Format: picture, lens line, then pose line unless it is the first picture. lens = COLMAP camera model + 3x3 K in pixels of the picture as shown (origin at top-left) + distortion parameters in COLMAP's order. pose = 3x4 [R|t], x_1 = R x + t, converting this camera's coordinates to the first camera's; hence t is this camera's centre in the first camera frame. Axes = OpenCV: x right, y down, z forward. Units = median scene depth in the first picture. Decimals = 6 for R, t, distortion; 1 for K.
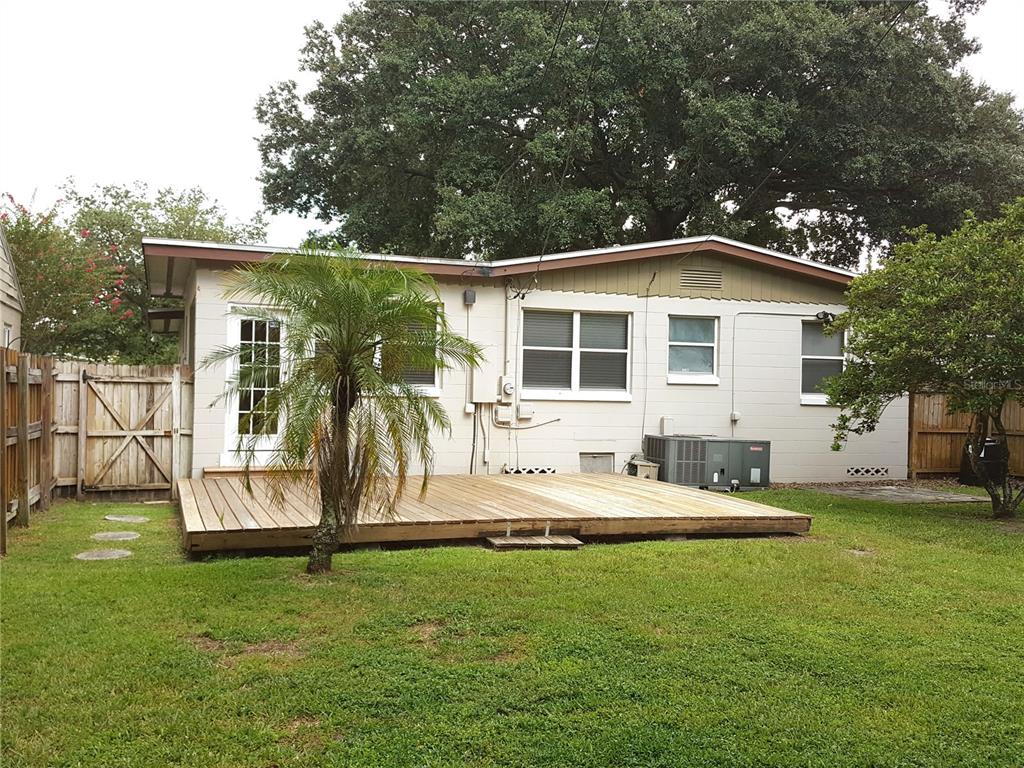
lens RADIAL K [[1023.5, 0, 507.8], [0, 1023.5, 371.1], [0, 0, 1]] dist [0.216385, -0.530102]
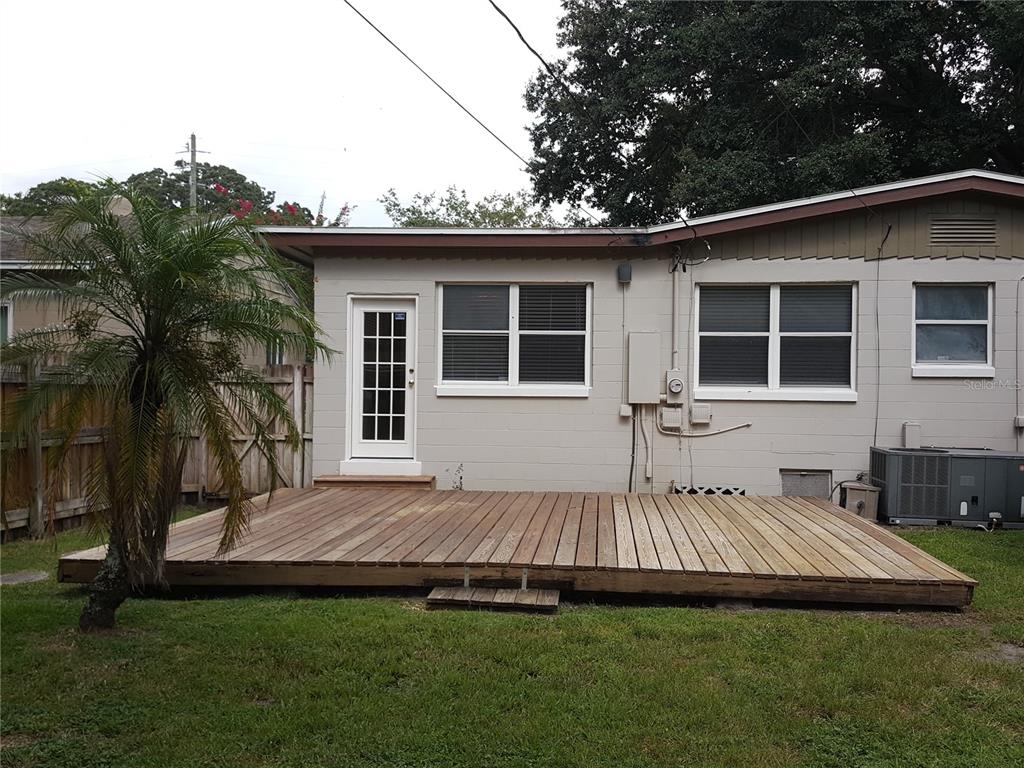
lens RADIAL K [[1023.5, 0, 507.8], [0, 1023.5, 371.1], [0, 0, 1]] dist [0.216385, -0.530102]
pose [[0.915862, -0.017308, -0.401121, 0.199562], [0.015714, 0.999850, -0.007263, 0.009231], [0.401187, 0.000348, 0.915996, 0.216599]]
